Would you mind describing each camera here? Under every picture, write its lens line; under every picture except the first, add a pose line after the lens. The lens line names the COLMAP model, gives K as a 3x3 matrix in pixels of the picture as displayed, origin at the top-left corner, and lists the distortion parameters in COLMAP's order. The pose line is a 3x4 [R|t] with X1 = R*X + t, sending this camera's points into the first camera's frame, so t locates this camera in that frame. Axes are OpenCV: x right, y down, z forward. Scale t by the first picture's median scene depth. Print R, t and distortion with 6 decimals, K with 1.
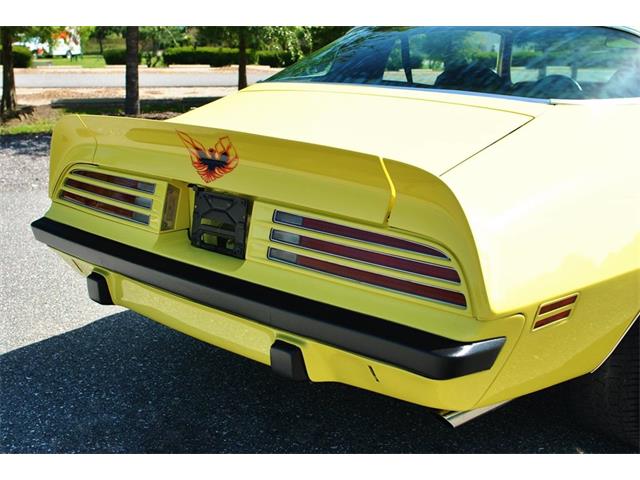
lens RADIAL K [[793.1, 0, 318.9], [0, 793.1, 240.9], [0, 0, 1]] dist [-0.062630, 0.000000]
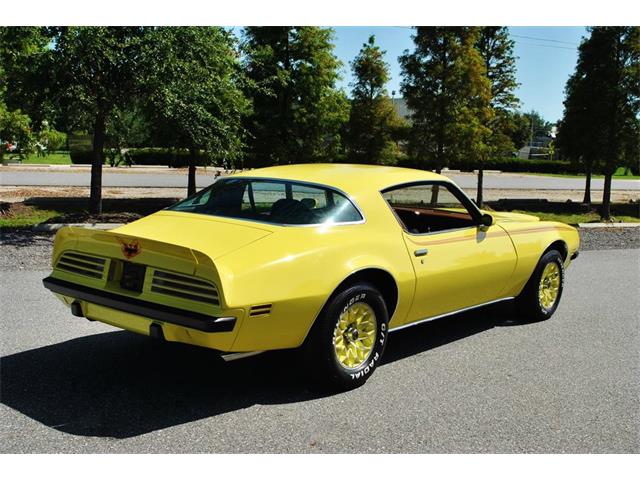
lens RADIAL K [[793.1, 0, 319.2], [0, 793.1, 237.6], [0, 0, 1]] dist [-0.062630, 0.000000]
pose [[0.998727, 0.015147, 0.048124, 0.299883], [-0.009087, 0.992274, -0.123733, 0.142873], [-0.049626, 0.123138, 0.991148, -1.297579]]
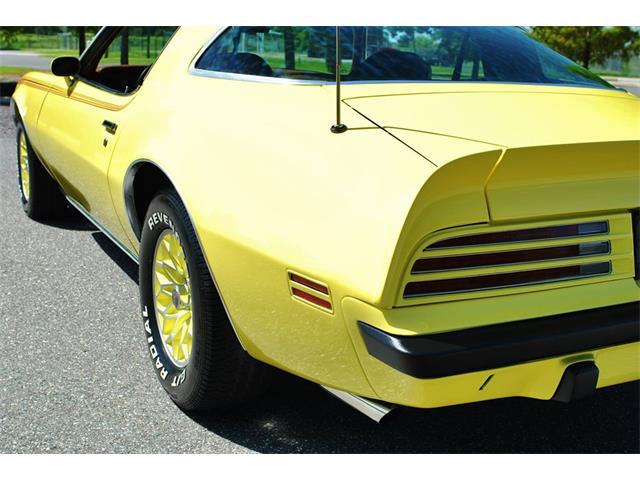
lens RADIAL K [[793.1, 0, 319.9], [0, 793.1, 241.5], [0, 0, 1]] dist [-0.062630, 0.000000]
pose [[0.324068, -0.230243, 0.917588, -1.129243], [0.192598, 0.965676, 0.174288, -0.268445], [-0.926221, 0.120245, 0.357289, 1.081742]]
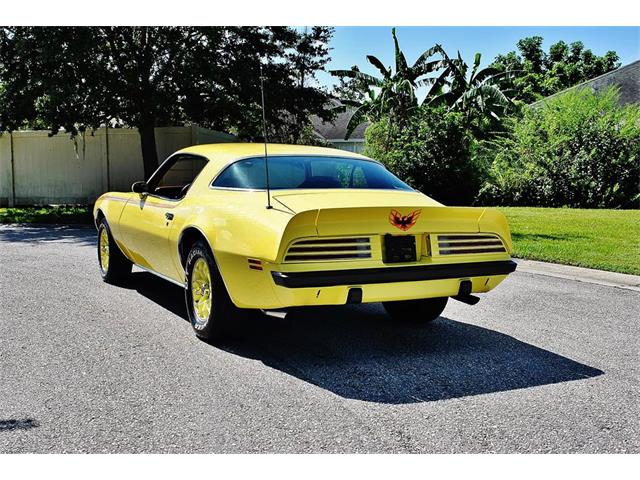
lens RADIAL K [[793.1, 0, 319.3], [0, 793.1, 239.4], [0, 0, 1]] dist [-0.062630, 0.000000]
pose [[0.336944, -0.092968, 0.936924, -2.422095], [0.215293, 0.976356, 0.019455, -0.149246], [-0.916579, 0.195157, 0.348992, 0.428551]]
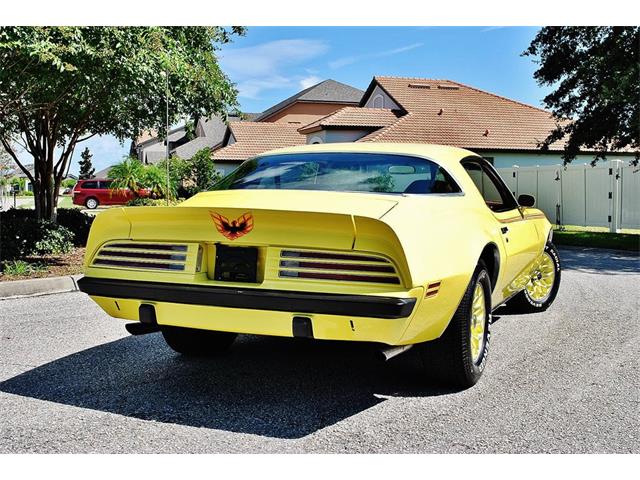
lens RADIAL K [[793.1, 0, 317.7], [0, 793.1, 244.3], [0, 0, 1]] dist [-0.062630, 0.000000]
pose [[0.940178, -0.023638, 0.339861, -0.562615], [0.080115, 0.984954, -0.153122, 0.220503], [-0.331129, 0.171190, 0.927927, -0.688823]]
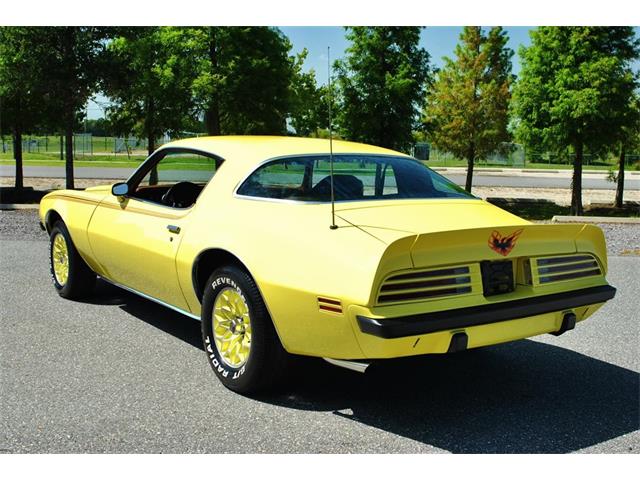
lens RADIAL K [[793.1, 0, 318.5], [0, 793.1, 238.3], [0, 0, 1]] dist [-0.062630, 0.000000]
pose [[0.203854, -0.127175, 0.970706, -2.050332], [0.216924, 0.972748, 0.081887, -0.365215], [-0.954666, 0.193877, 0.225885, 0.999921]]
